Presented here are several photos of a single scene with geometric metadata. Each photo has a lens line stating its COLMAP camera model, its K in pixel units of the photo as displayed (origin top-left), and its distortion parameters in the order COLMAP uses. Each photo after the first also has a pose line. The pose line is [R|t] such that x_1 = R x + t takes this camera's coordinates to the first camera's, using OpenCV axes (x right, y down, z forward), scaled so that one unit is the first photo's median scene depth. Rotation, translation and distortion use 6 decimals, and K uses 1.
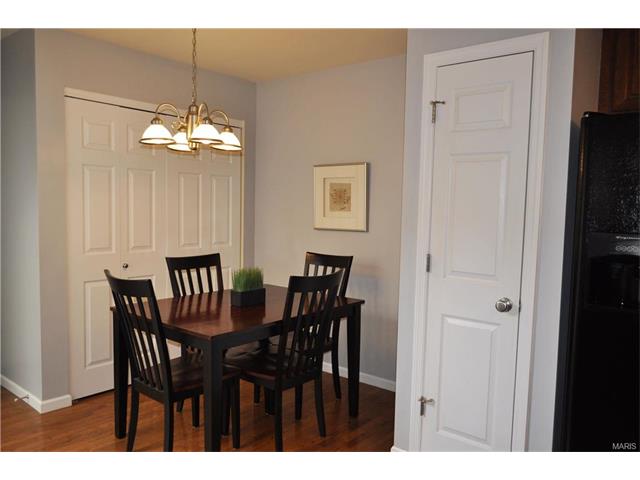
lens RADIAL K [[503.8, 0, 320.8], [0, 503.8, 241.8], [0, 0, 1]] dist [0.010533, 0.000125]
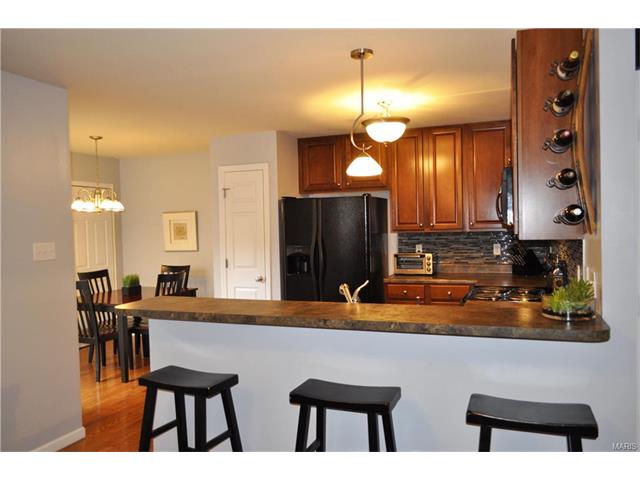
lens RADIAL K [[503.8, 0, 322.6], [0, 503.8, 240.4], [0, 0, 1]] dist [0.010533, 0.000125]
pose [[0.947620, -0.052616, 0.315035, -0.049046], [0.065743, 0.997349, -0.031182, 0.027959], [-0.312560, 0.050261, 0.948568, -0.842352]]
